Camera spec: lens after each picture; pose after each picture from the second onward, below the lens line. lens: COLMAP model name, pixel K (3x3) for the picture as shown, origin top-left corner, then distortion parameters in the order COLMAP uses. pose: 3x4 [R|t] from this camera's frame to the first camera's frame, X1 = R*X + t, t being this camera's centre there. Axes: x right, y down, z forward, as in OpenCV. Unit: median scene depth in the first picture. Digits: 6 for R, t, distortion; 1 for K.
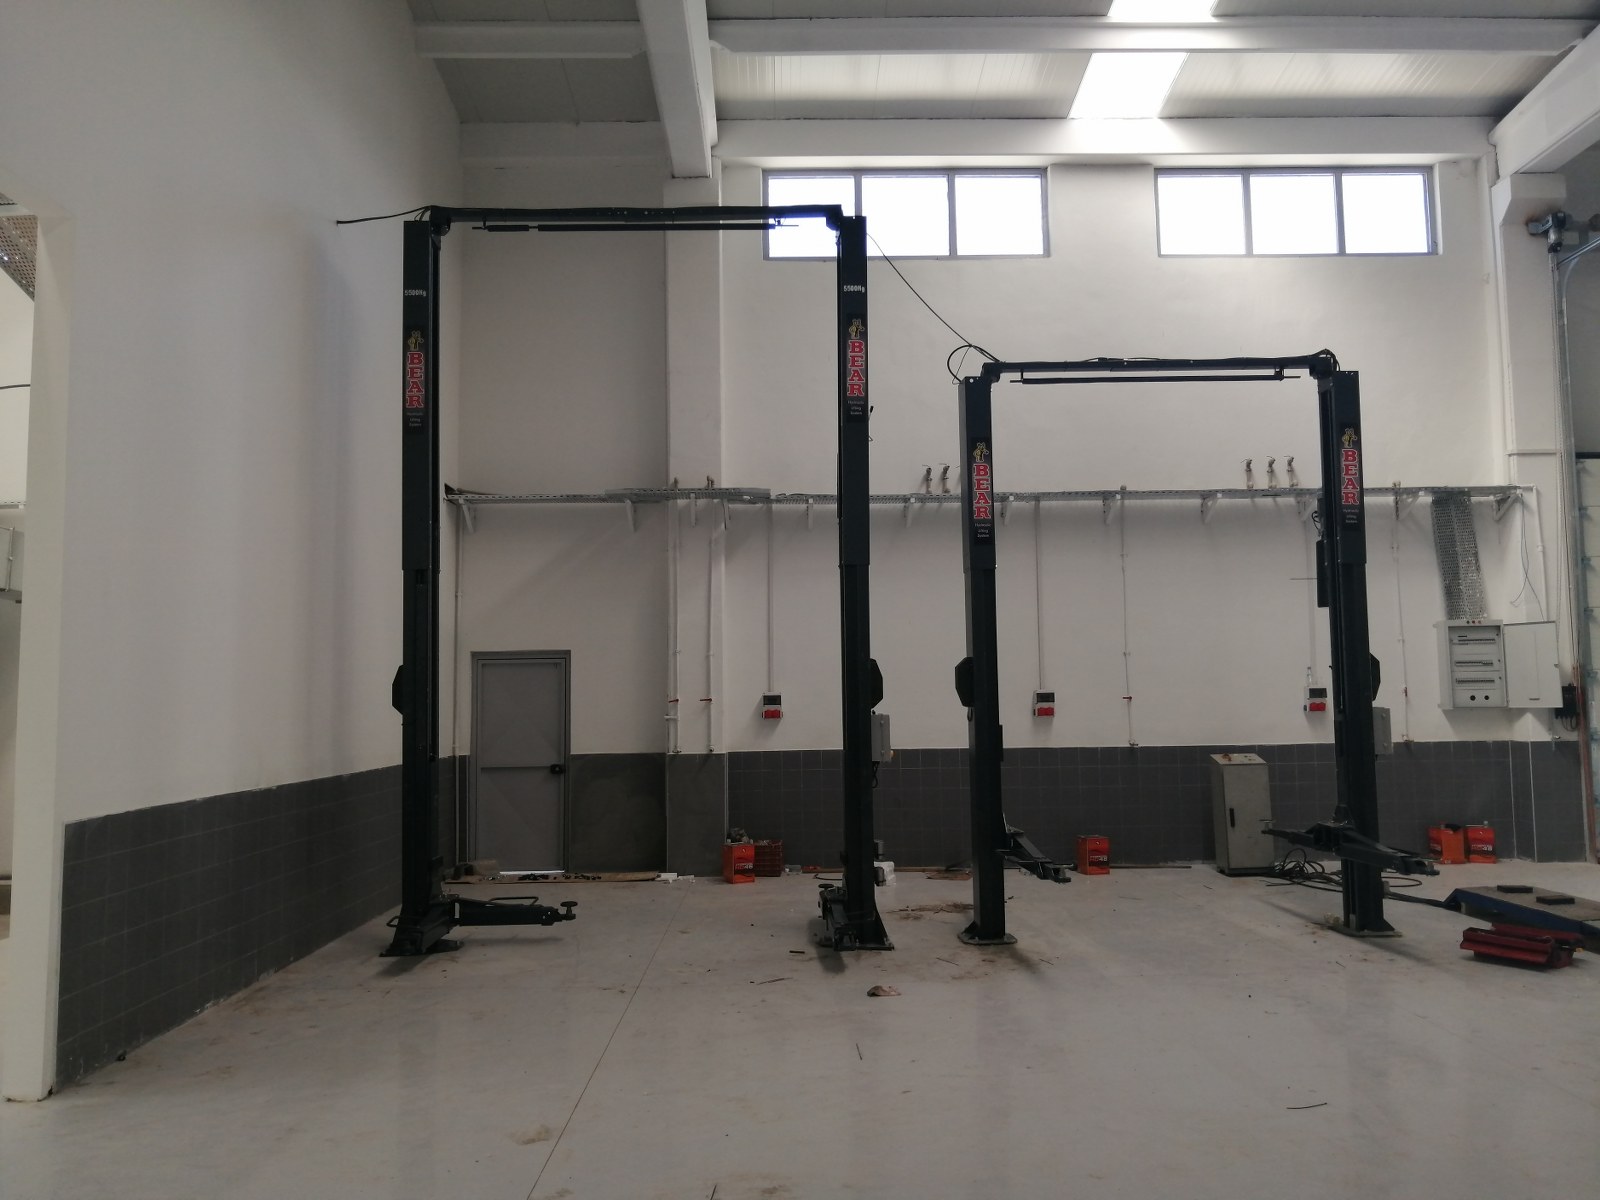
lens RADIAL K [[1231.3, 0, 800.0], [0, 1231.3, 600.0], [0, 0, 1]] dist [-0.003257, -0.087081]
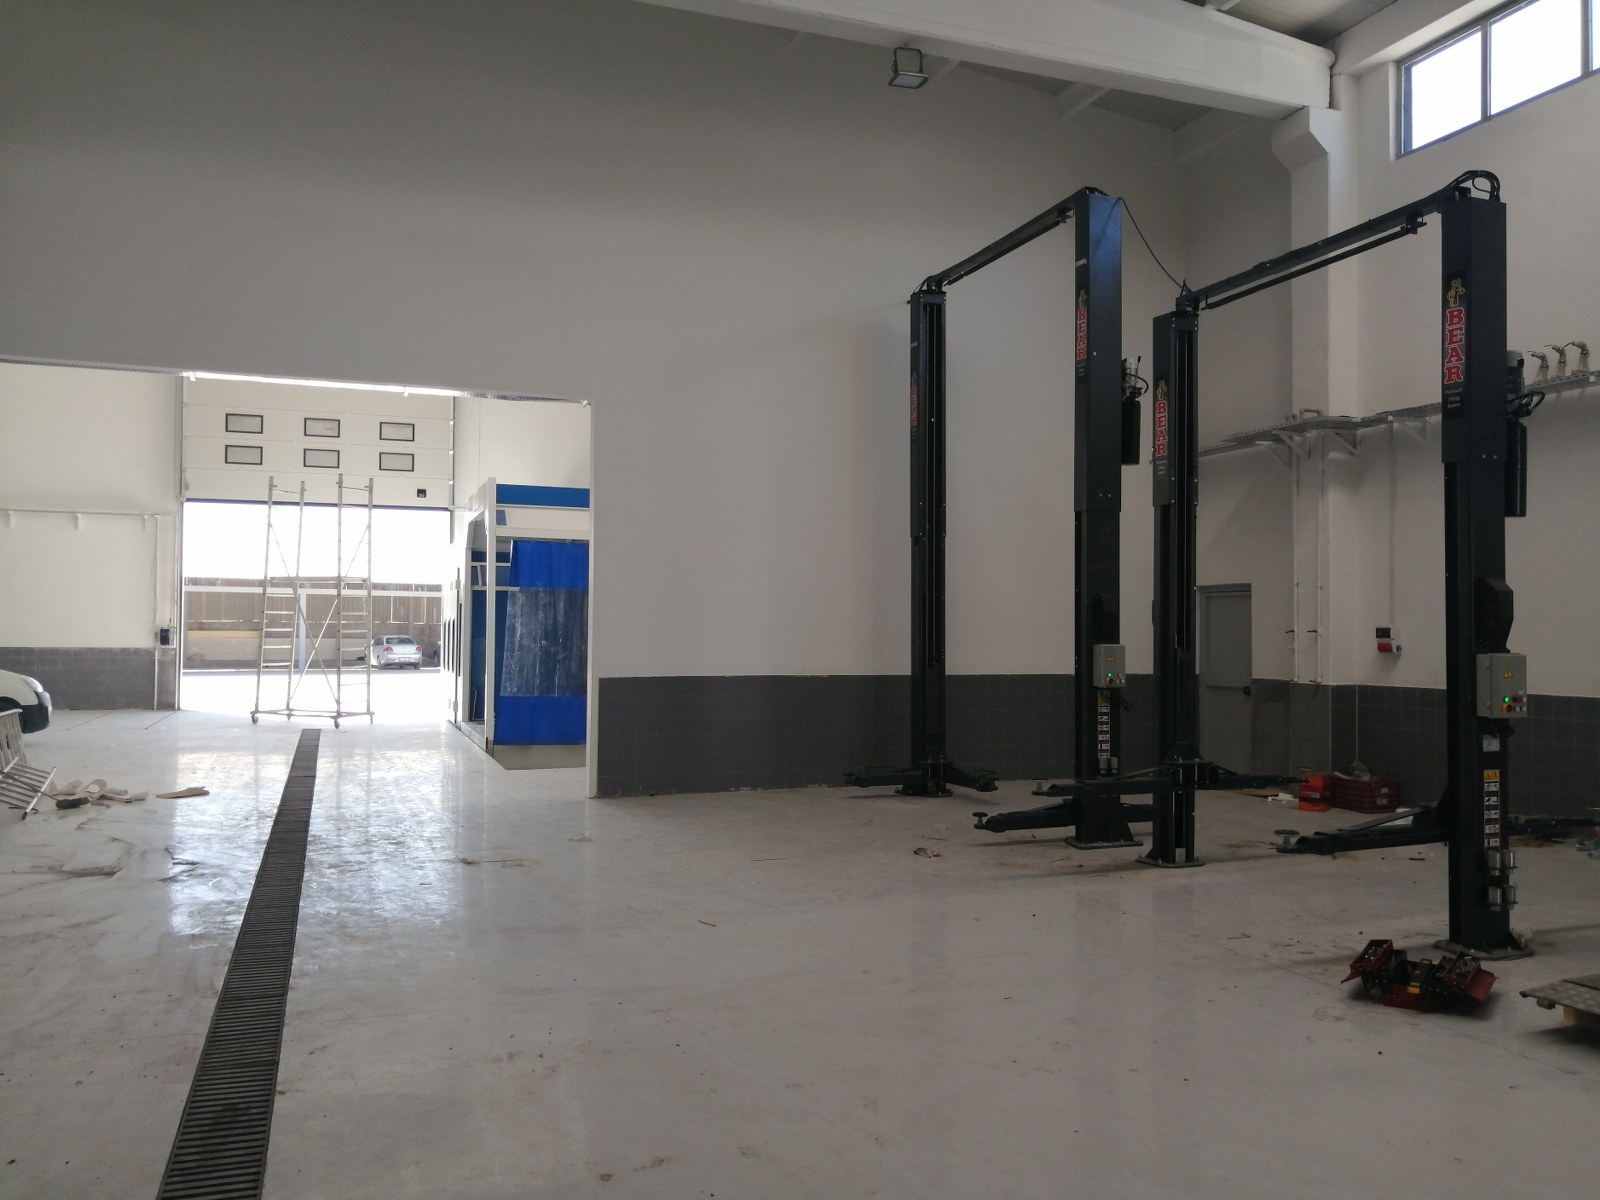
lens RADIAL K [[1231.3, 0, 800.0], [0, 1231.3, 600.0], [0, 0, 1]] dist [-0.003257, -0.087081]
pose [[0.332507, -0.003216, -0.943095, 0.729328], [0.062292, 0.997885, 0.018559, 0.010631], [0.941041, -0.064918, 0.332005, 0.269080]]
